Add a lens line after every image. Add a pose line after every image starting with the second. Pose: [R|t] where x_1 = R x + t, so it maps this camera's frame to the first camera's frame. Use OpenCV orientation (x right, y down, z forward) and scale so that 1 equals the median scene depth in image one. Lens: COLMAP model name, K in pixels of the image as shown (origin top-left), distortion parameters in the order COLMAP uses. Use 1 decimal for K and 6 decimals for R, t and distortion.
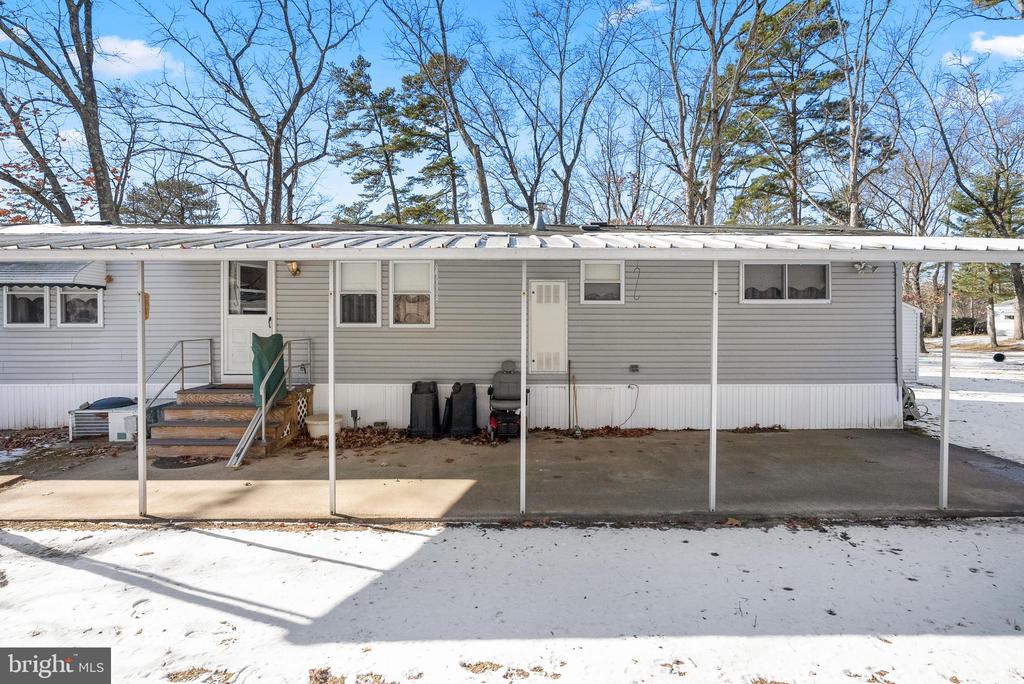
lens RADIAL K [[473.6, 0, 511.9], [0, 473.6, 331.4], [0, 0, 1]] dist [-0.027480, 0.000231]
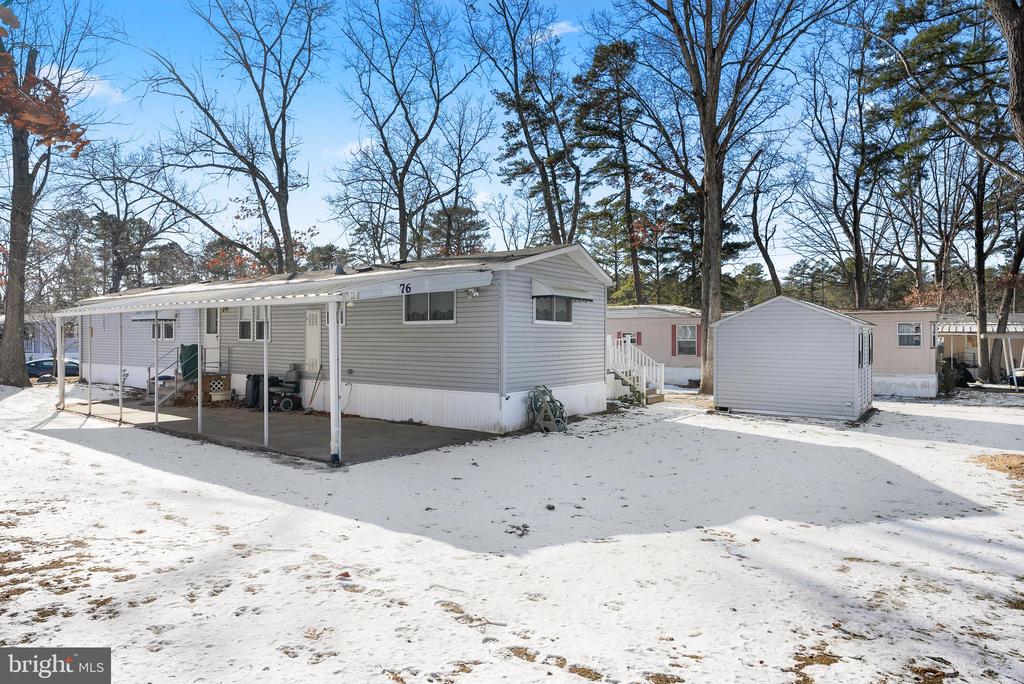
lens RADIAL K [[604.7, 0, 512.2], [0, 604.7, 344.4], [0, 0, 1]] dist [-0.008247, -0.000559]
pose [[0.776148, 0.006413, -0.630518, 1.663089], [-0.006772, 0.999975, 0.001835, -0.009344], [0.630515, 0.002846, 0.776172, -0.100954]]
